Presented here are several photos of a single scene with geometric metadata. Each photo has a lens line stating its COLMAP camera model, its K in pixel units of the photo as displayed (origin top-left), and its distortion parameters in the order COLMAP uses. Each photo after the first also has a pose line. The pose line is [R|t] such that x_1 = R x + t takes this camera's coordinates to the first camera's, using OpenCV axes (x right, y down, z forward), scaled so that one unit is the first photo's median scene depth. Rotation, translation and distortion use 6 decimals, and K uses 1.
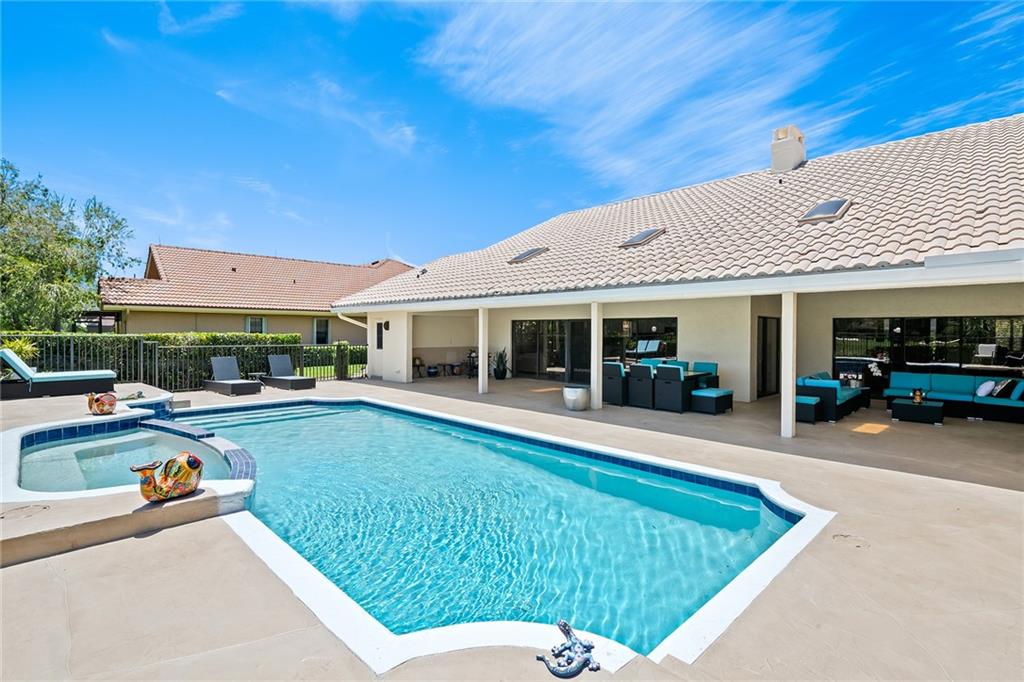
lens RADIAL K [[476.1, 0, 512.0], [0, 476.1, 341.0], [0, 0, 1]] dist [0.003522, -0.000910]
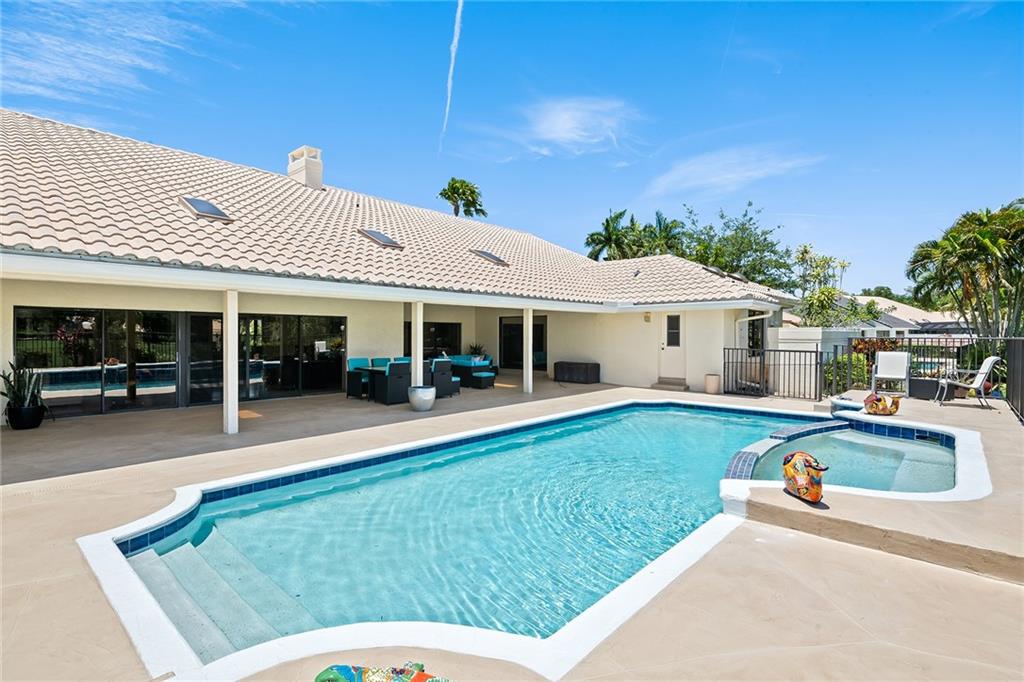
lens RADIAL K [[508.3, 0, 512.0], [0, 508.3, 341.0], [0, 0, 1]] dist [0.000738, -0.000593]
pose [[-0.074093, -0.018508, 0.997080, -0.701345], [0.012975, 0.999725, 0.019522, -0.012653], [-0.997167, 0.014384, -0.073833, 0.676541]]
